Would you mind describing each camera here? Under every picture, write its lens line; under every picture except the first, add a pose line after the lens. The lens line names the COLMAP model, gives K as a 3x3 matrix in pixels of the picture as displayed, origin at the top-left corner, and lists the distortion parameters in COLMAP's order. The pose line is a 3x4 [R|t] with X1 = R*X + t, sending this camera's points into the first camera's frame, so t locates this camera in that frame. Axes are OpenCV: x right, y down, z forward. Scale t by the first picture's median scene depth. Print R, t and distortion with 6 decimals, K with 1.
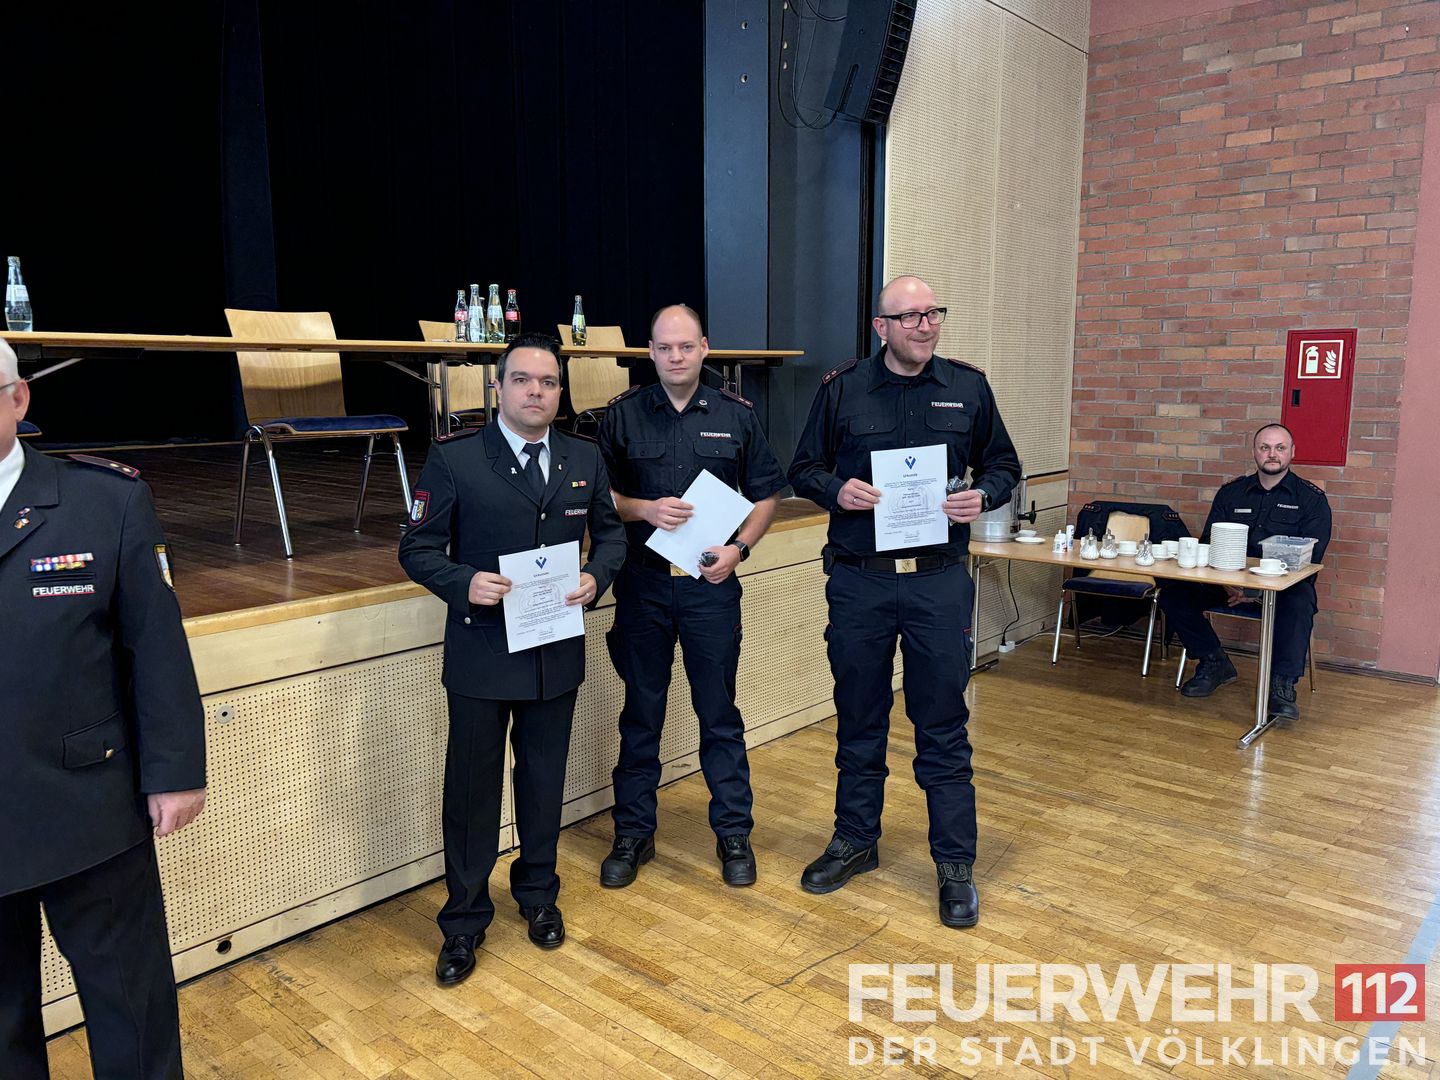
lens RADIAL K [[1084.0, 0, 714.5], [0, 1084.0, 537.9], [0, 0, 1]] dist [0.039570, -0.040440]
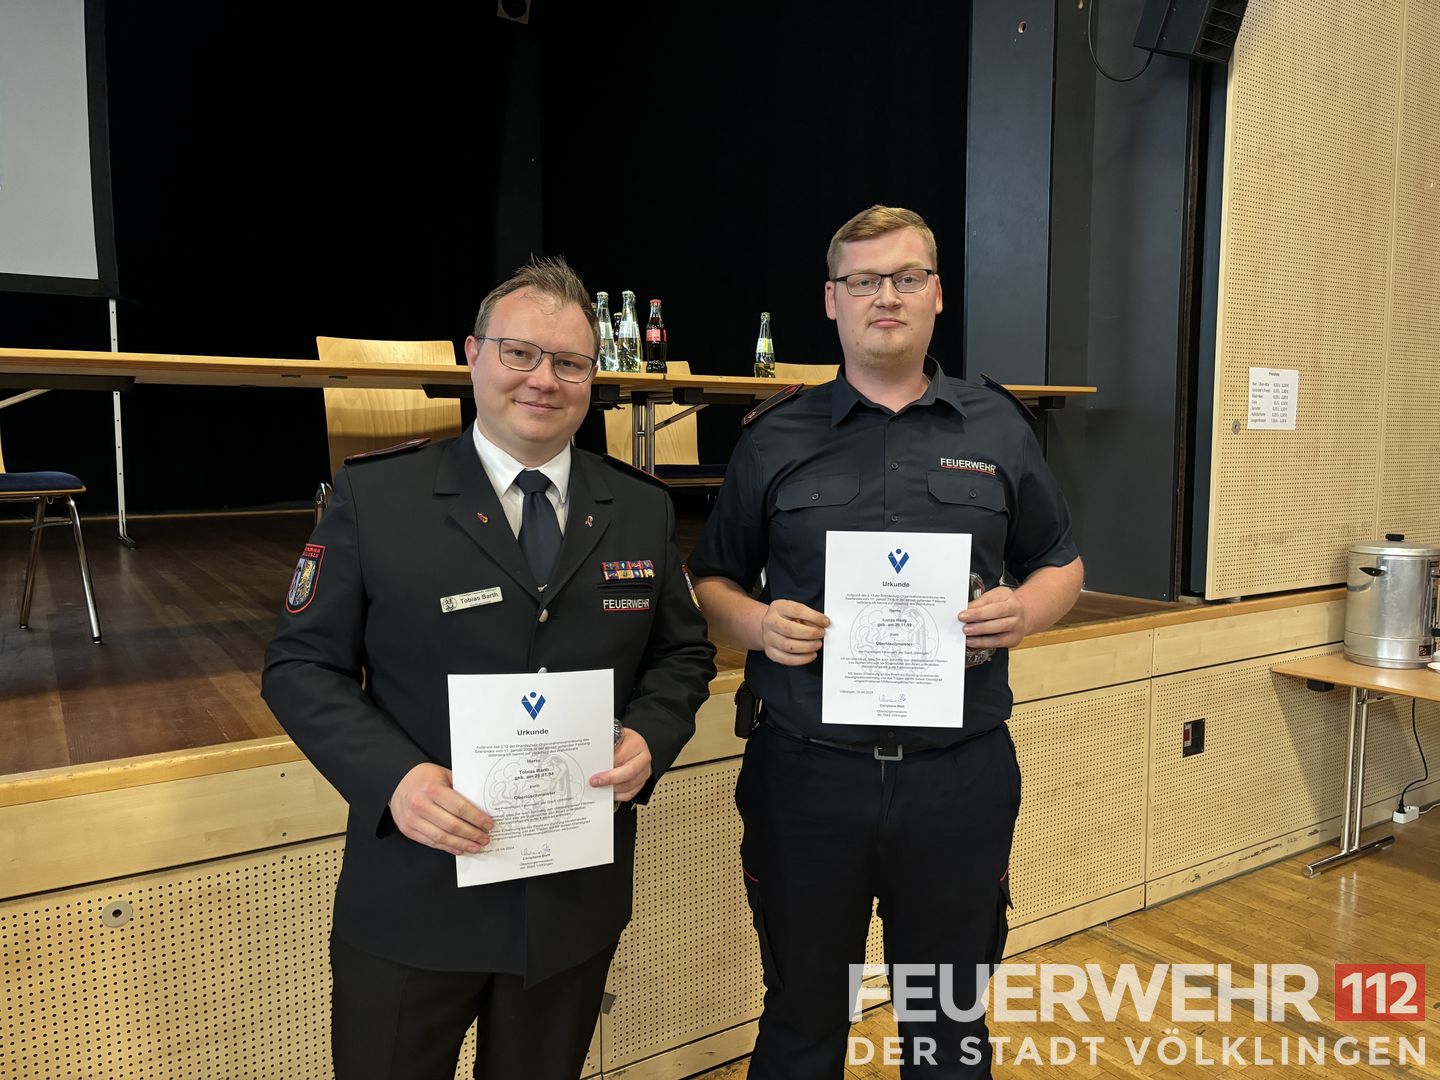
lens RADIAL K [[1084.0, 0, 733.4], [0, 1084.0, 541.4], [0, 0, 1]] dist [0.039570, -0.040440]
pose [[0.963086, 0.026269, -0.267908, 0.047264], [-0.041204, 0.997885, -0.050275, -0.025911], [0.266021, 0.059458, 0.962132, 0.253374]]
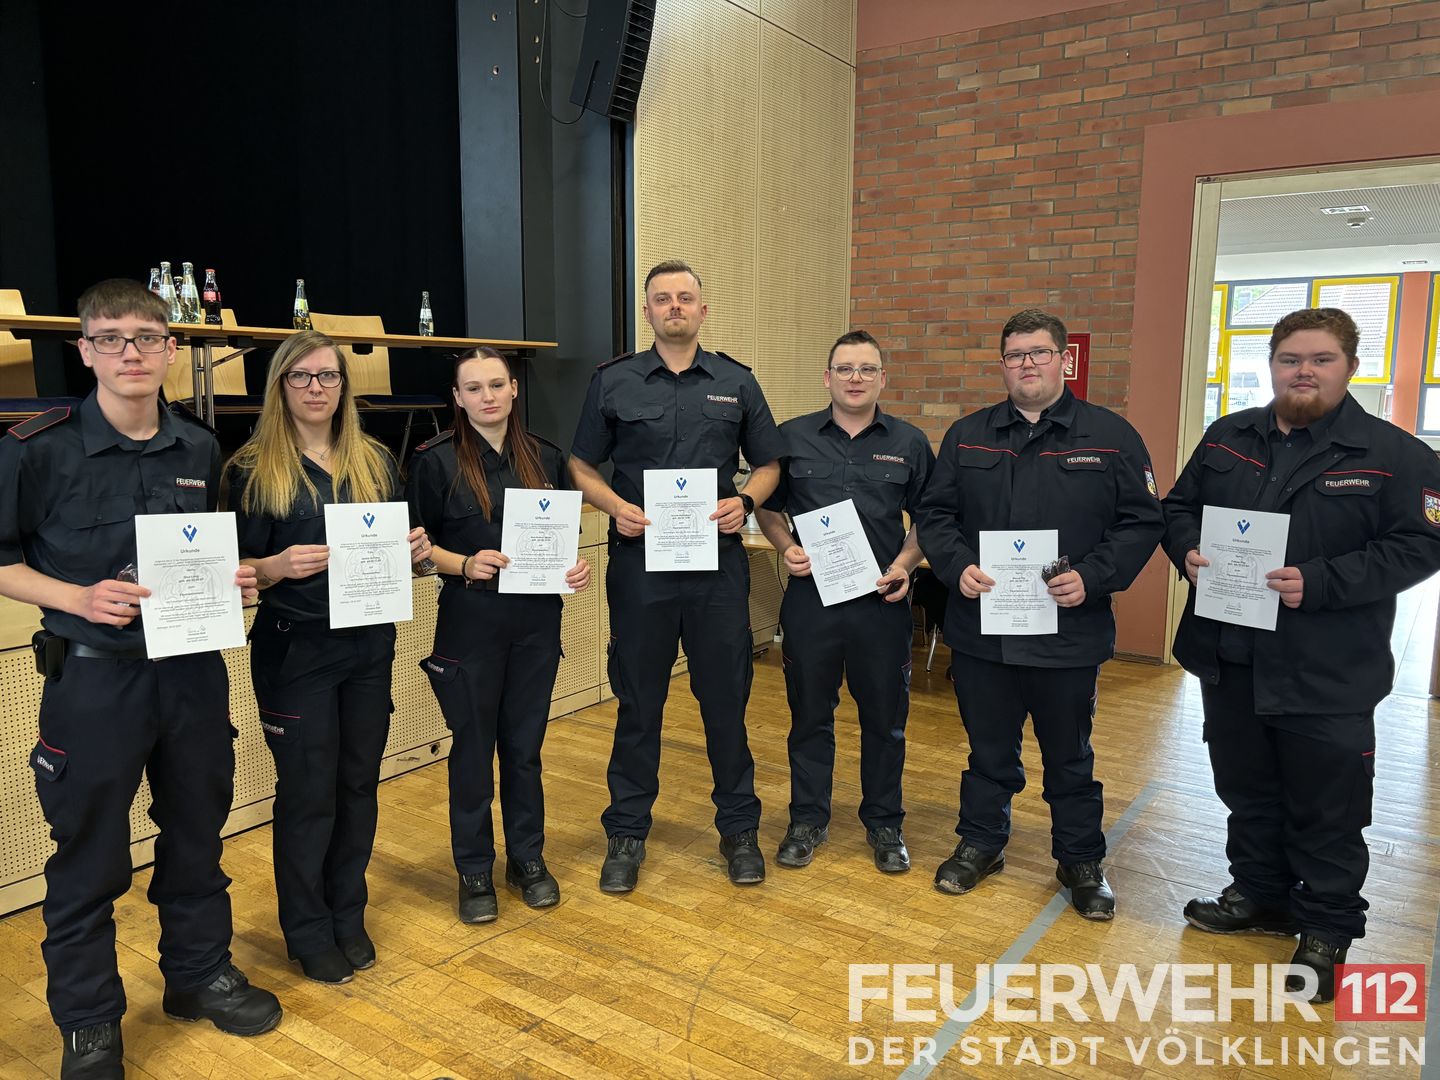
lens RADIAL K [[1084.0, 0, 733.4], [0, 1084.0, 535.0], [0, 0, 1]] dist [0.039570, -0.040440]
pose [[0.991987, -0.005291, 0.126227, 0.116571], [0.006612, 0.999928, -0.010050, 0.016168], [-0.126165, 0.010804, 0.991950, -0.014764]]
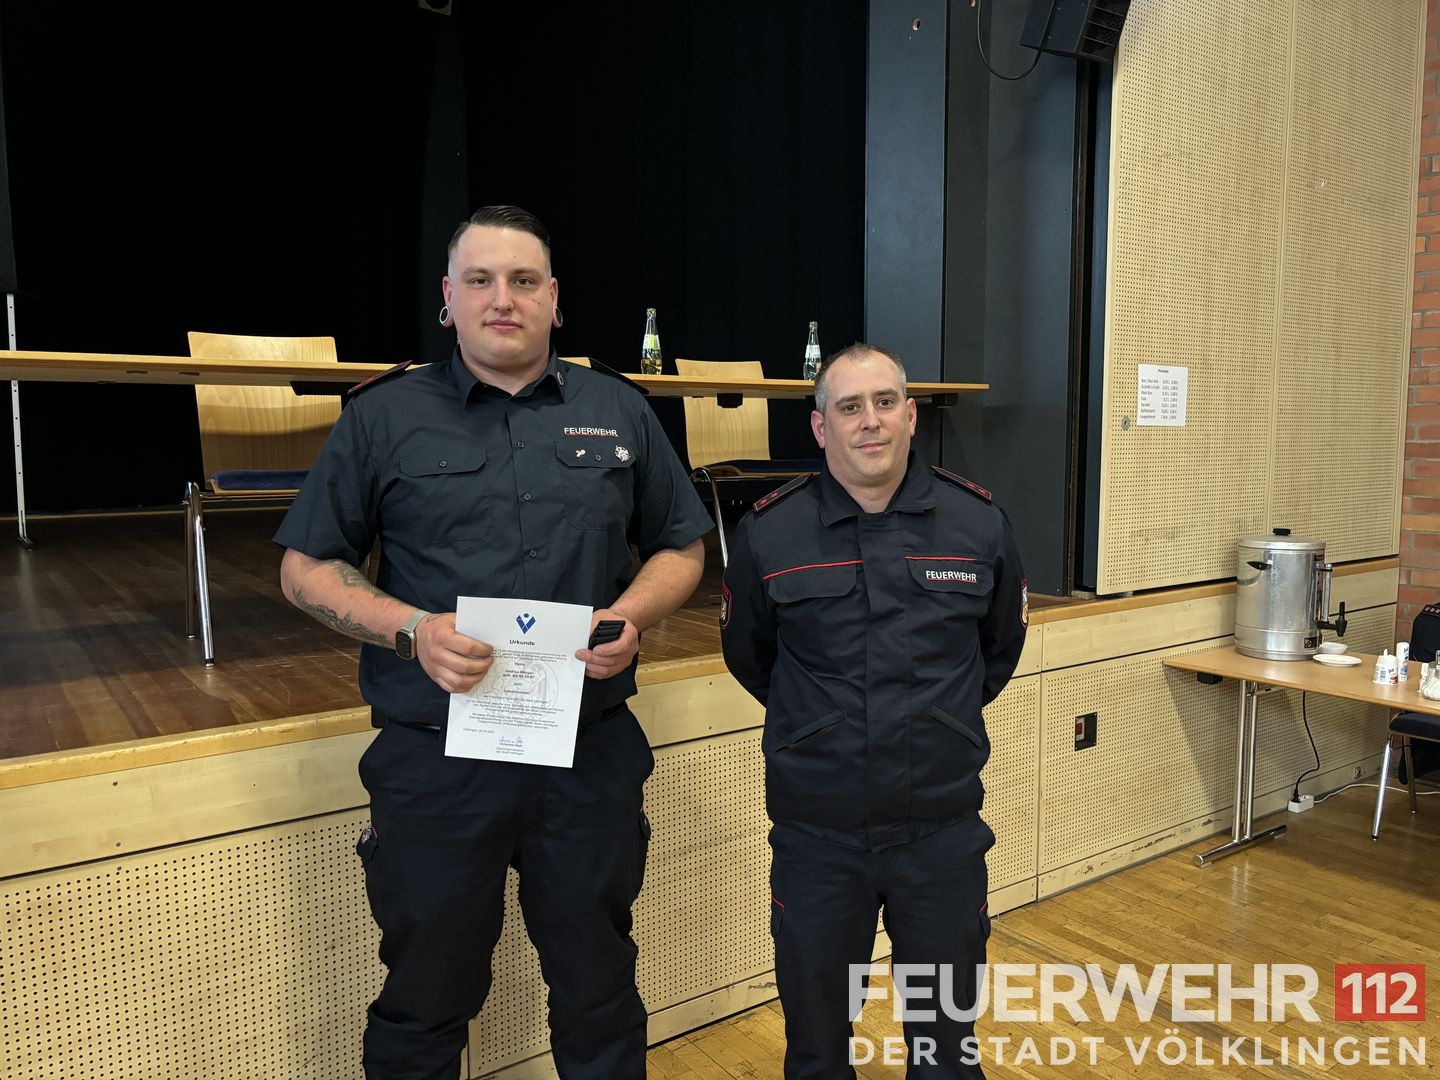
lens RADIAL K [[1084.0, 0, 726.9], [0, 1084.0, 542.5], [0, 0, 1]] dist [0.039570, -0.040440]
pose [[0.972453, 0.021679, -0.232089, 0.083370], [-0.033638, 0.998295, -0.047695, -0.028195], [0.230659, 0.054188, 0.971525, 0.266312]]
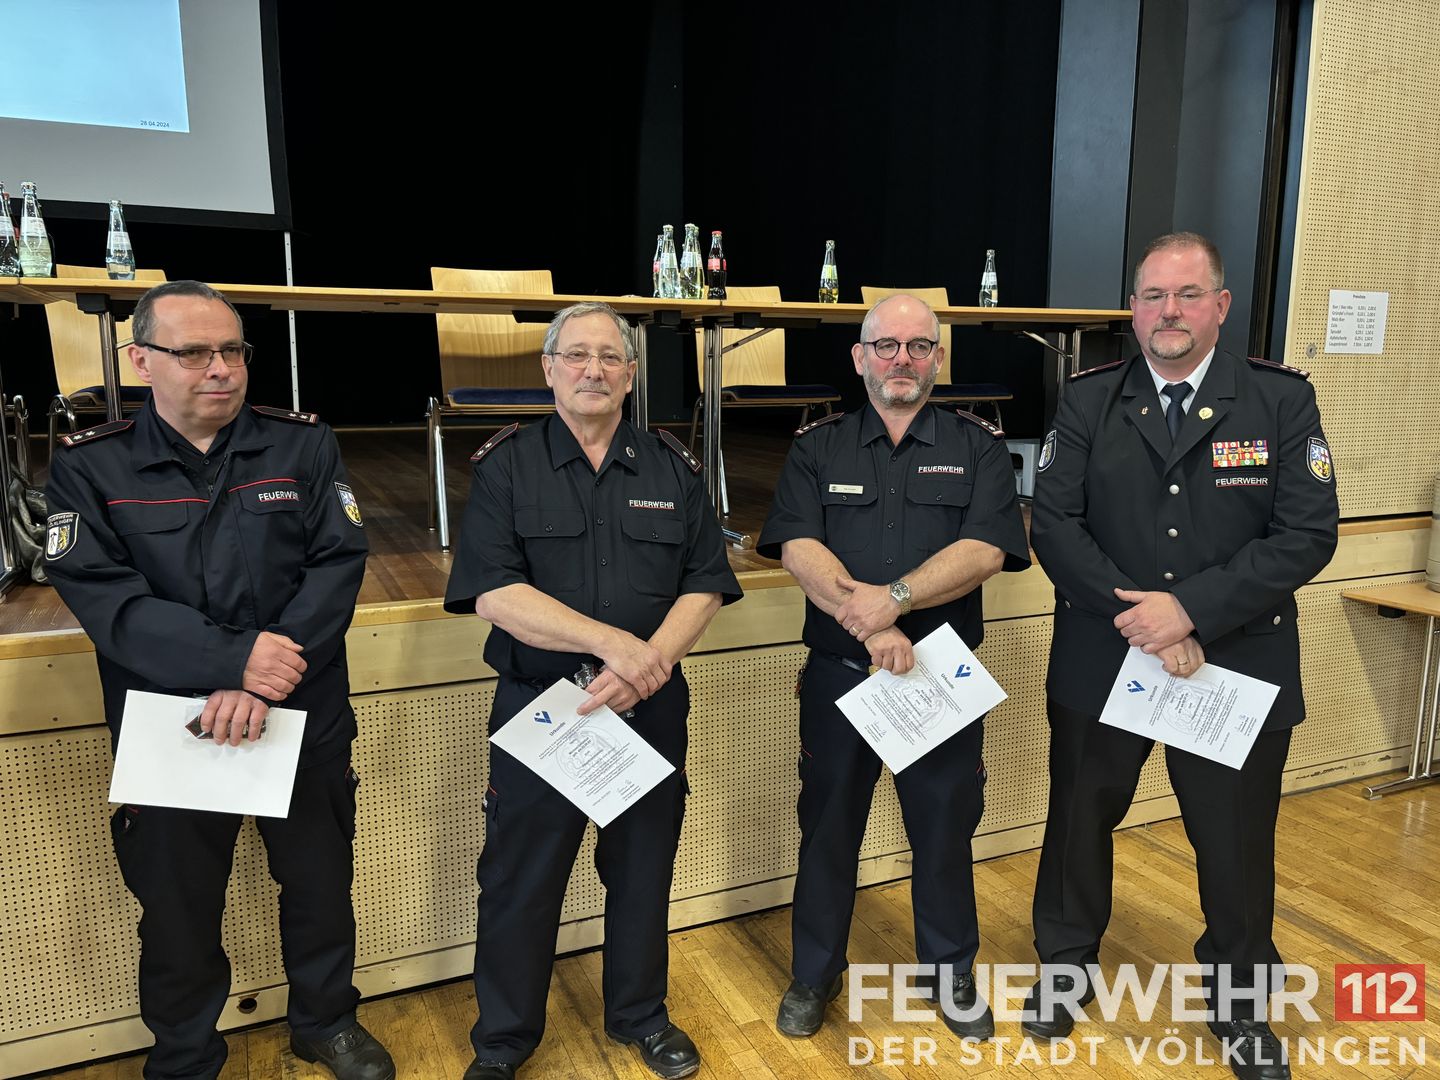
lens RADIAL K [[1084.0, 0, 735.8], [0, 1084.0, 541.7], [0, 0, 1]] dist [0.039570, -0.040440]
pose [[0.912045, 0.072100, -0.403702, 0.124660], [-0.067324, 0.997391, 0.026034, -0.018862], [0.404526, 0.003435, 0.914520, 0.218220]]
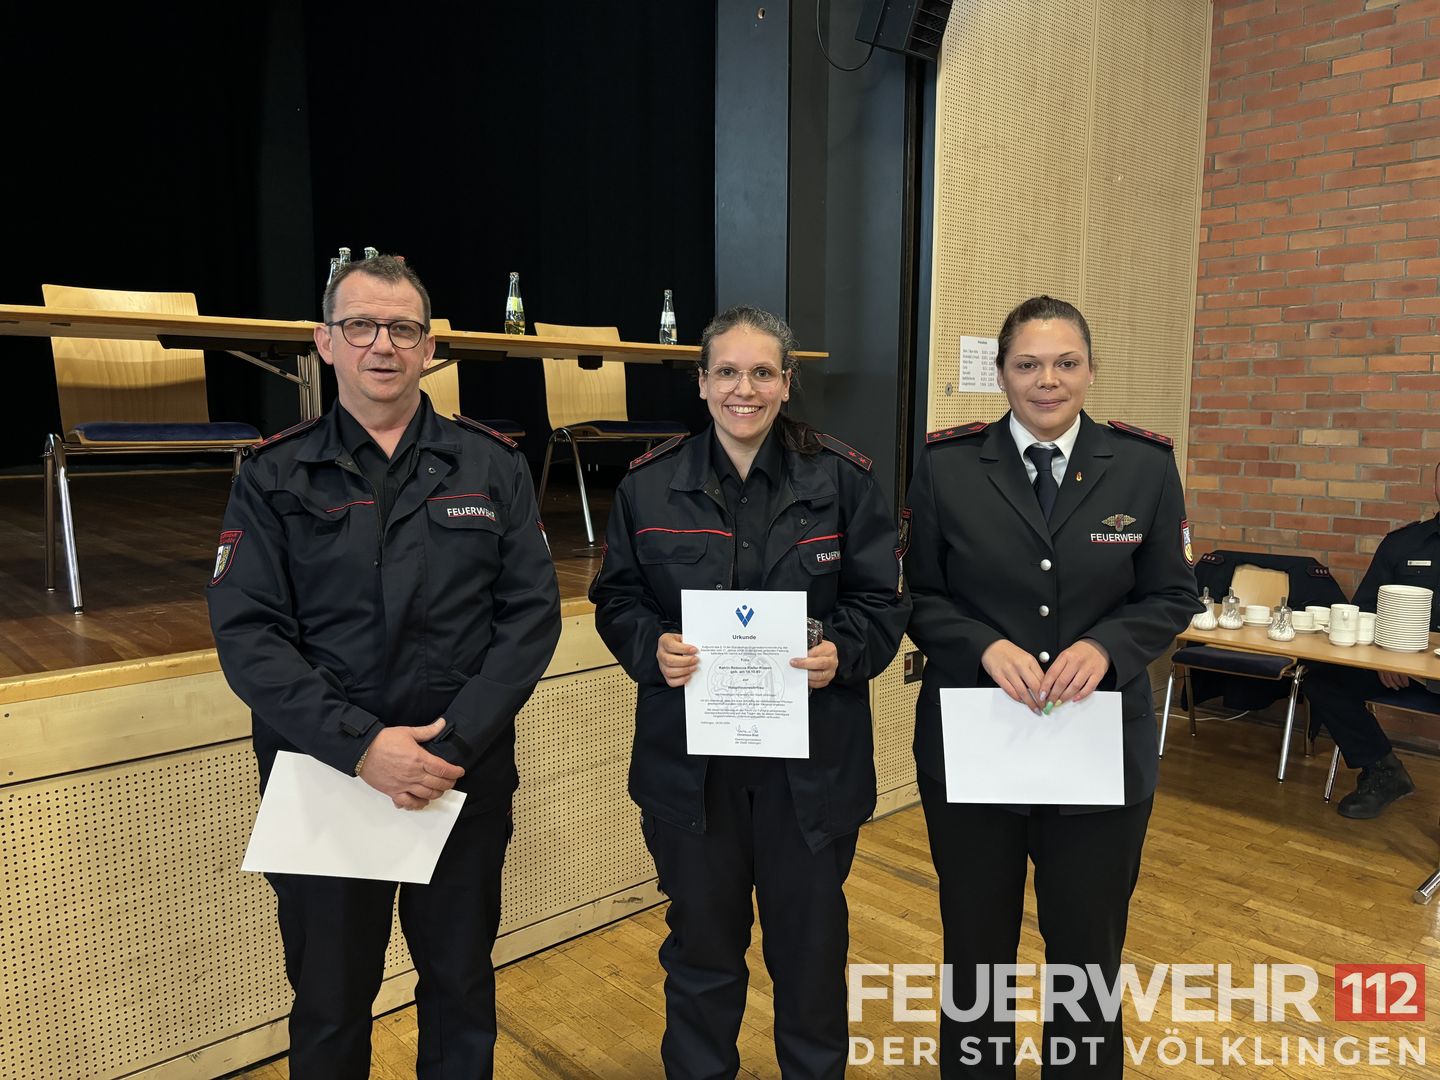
lens RADIAL K [[1084.0, 0, 728.3], [0, 1084.0, 541.8], [0, 0, 1]] dist [0.039570, -0.040440]
pose [[0.995231, 0.018603, -0.095759, 0.088015], [-0.021431, 0.999361, -0.028593, -0.012147], [0.095166, 0.030509, 0.994994, 0.218031]]
